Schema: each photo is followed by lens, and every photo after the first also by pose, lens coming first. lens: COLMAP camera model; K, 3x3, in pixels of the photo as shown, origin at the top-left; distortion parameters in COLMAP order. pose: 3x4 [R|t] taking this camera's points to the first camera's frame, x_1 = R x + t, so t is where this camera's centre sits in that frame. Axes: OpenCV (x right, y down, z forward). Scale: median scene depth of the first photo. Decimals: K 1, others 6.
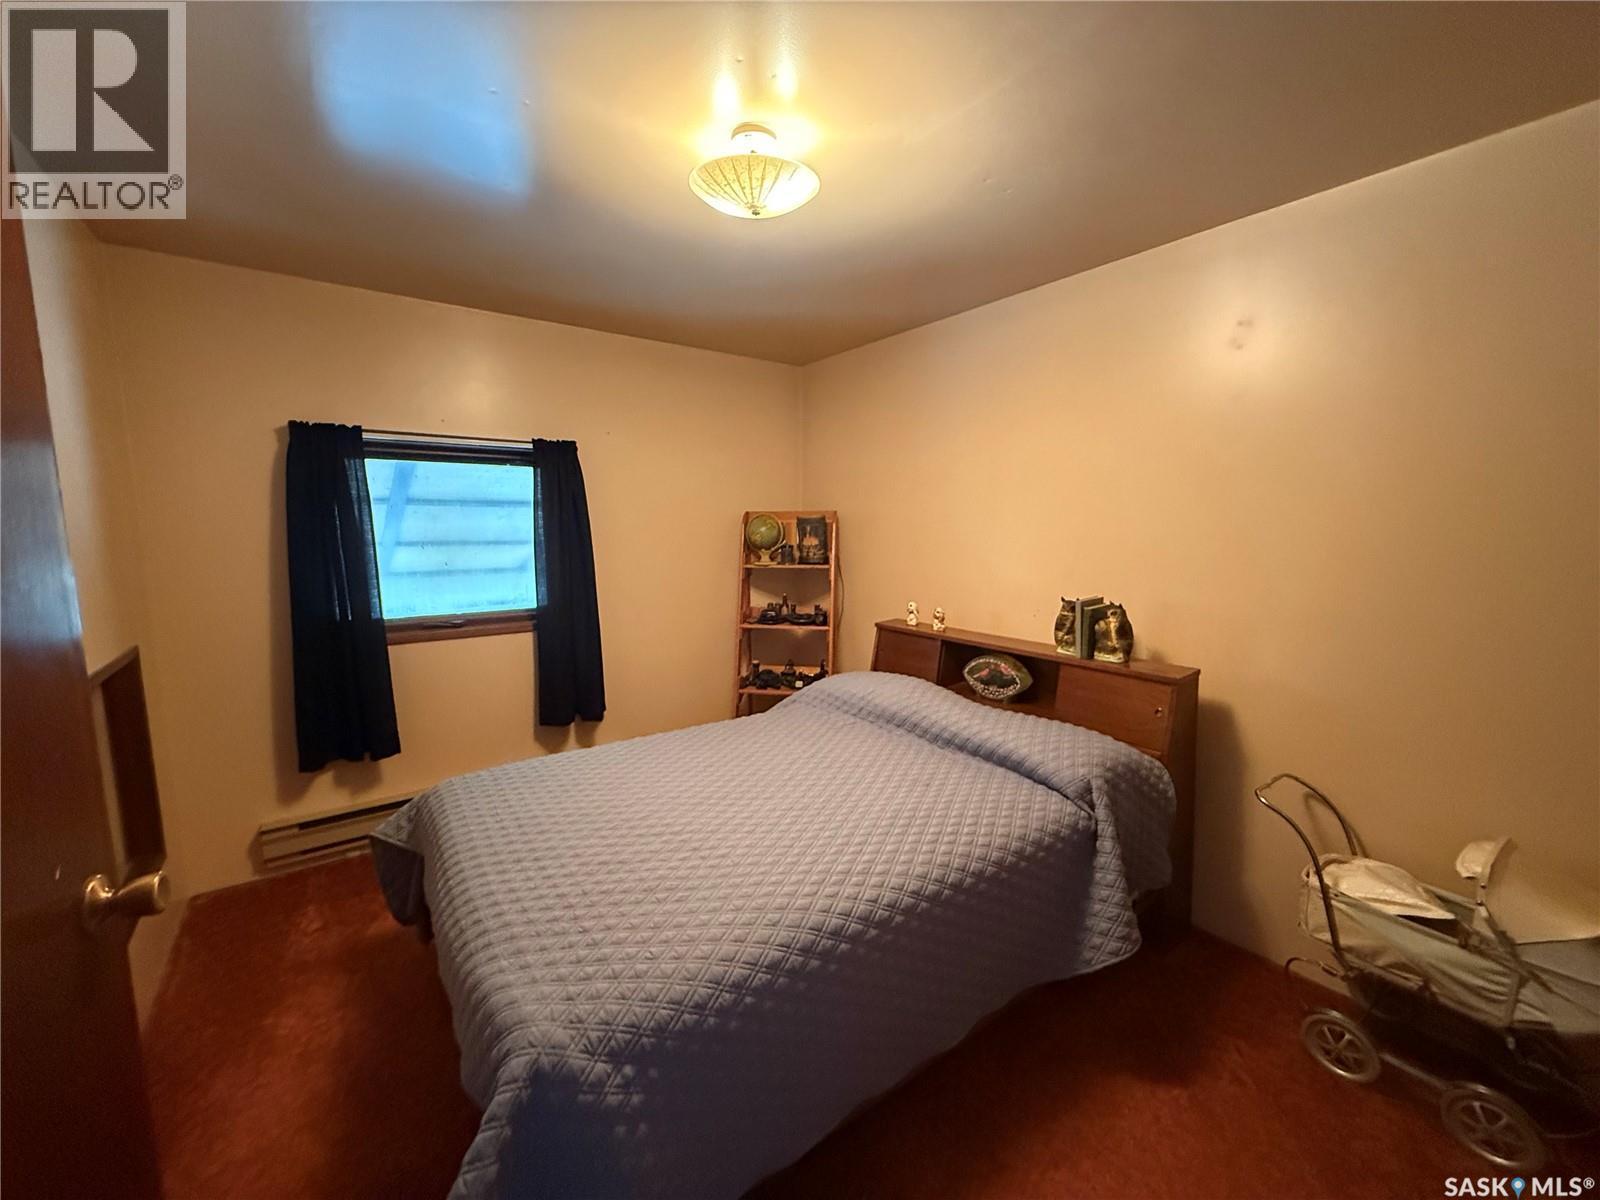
lens RADIAL K [[639.8, 0, 802.5], [0, 639.8, 599.5], [0, 0, 1]] dist [0.000899, 0.000068]
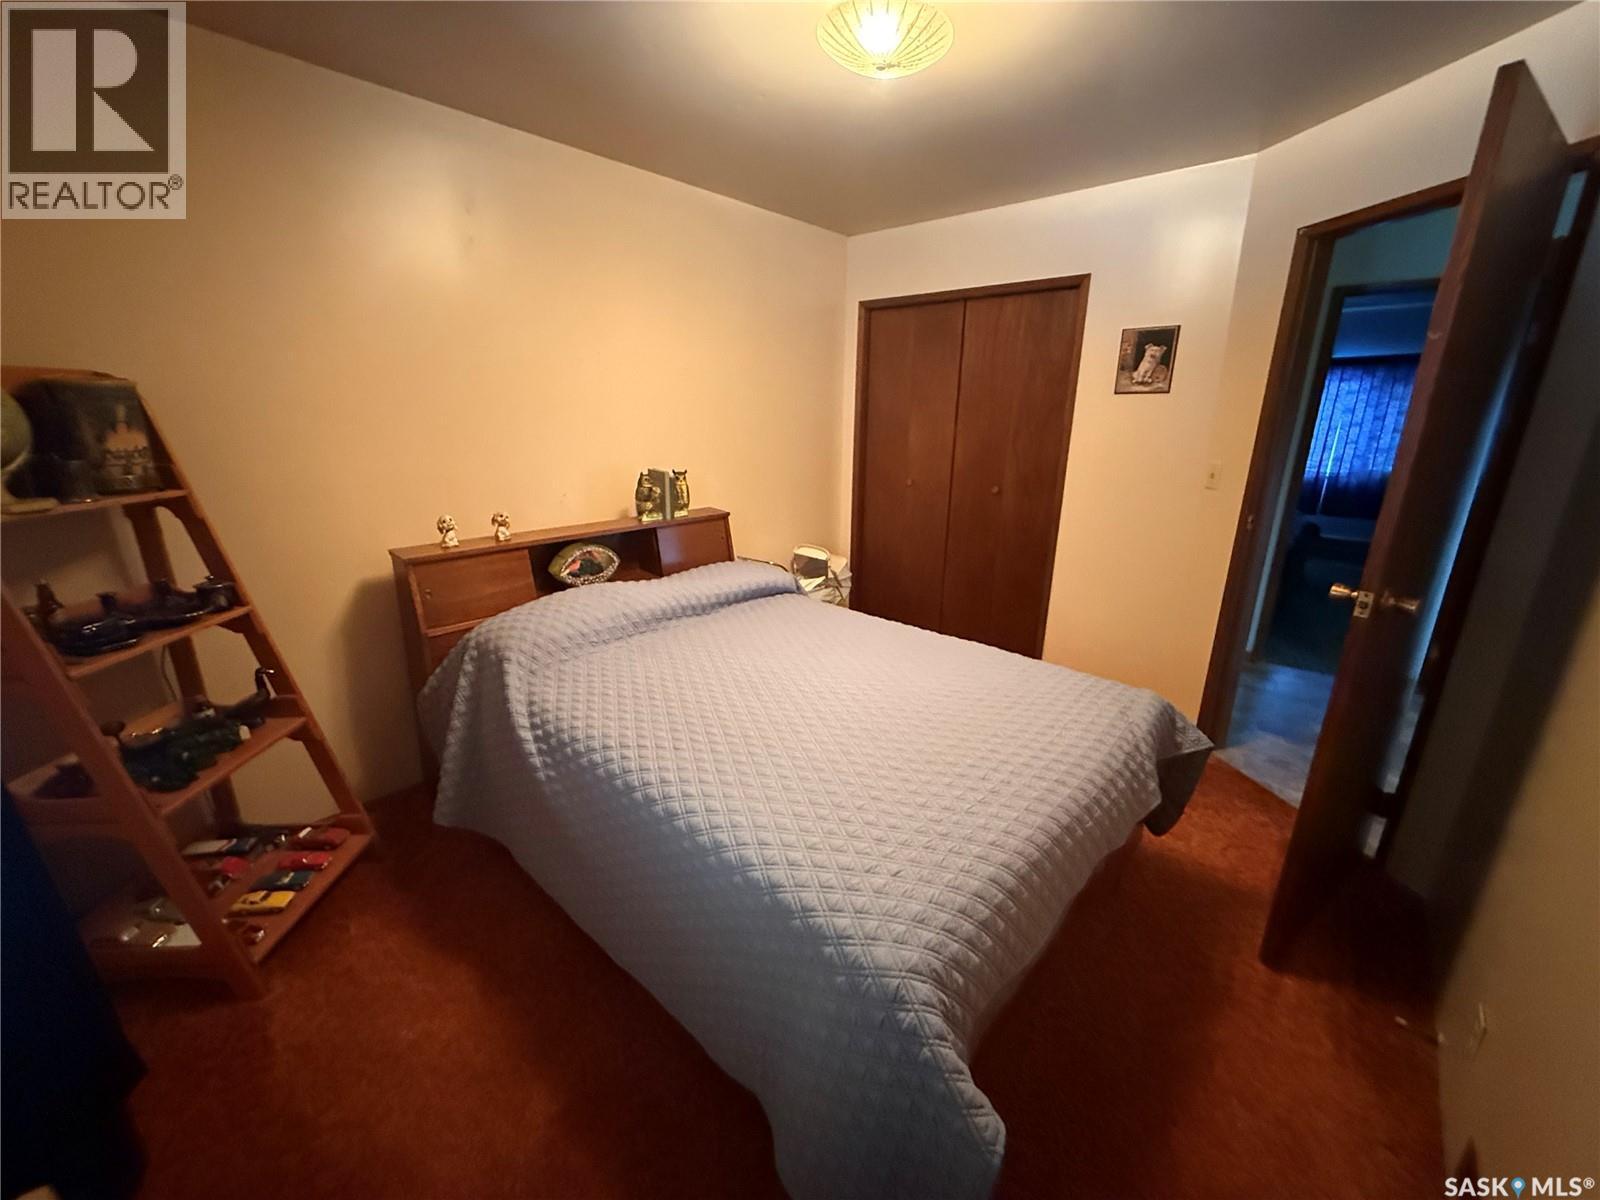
lens RADIAL K [[639.8, 0, 800.6], [0, 639.8, 603.7], [0, 0, 1]] dist [0.000899, 0.000068]
pose [[-0.185961, -0.278366, 0.942301, -0.777335], [0.120042, 0.945408, 0.302974, -0.091972], [-0.975197, 0.169457, -0.142394, 0.917705]]
